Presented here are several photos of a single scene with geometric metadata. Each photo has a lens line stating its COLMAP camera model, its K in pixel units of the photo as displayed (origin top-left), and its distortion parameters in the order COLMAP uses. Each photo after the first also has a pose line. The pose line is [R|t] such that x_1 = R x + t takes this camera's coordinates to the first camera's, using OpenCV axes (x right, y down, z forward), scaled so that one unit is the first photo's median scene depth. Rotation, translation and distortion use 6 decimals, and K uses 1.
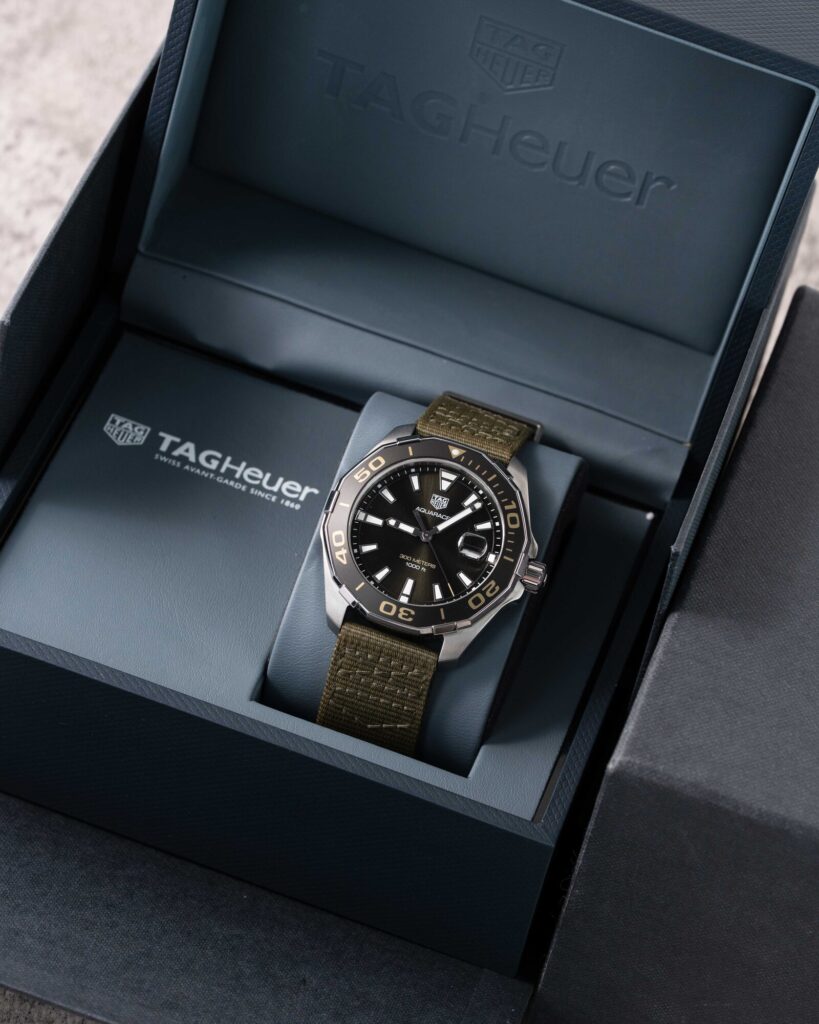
lens RADIAL K [[4465.4, 0, 409.5], [0, 4465.4, 512.0], [0, 0, 1]] dist [-1.185404, -1.965971]
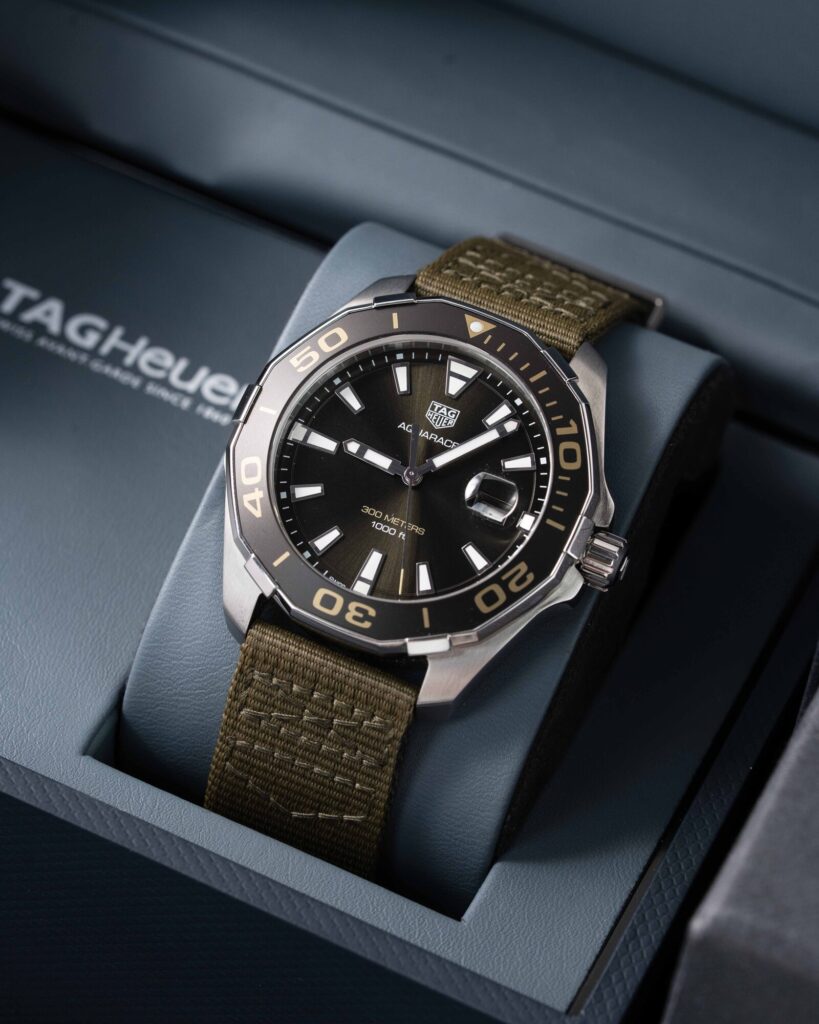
lens RADIAL K [[4422.0, 0, 409.5], [0, 4422.0, 512.0], [0, 0, 1]] dist [-0.354569, 1.838905]
pose [[0.992687, 0.055980, -0.106949, 0.061826], [-0.056778, 0.998377, -0.004427, 0.012286], [0.106528, 0.010467, 0.994255, 0.458120]]
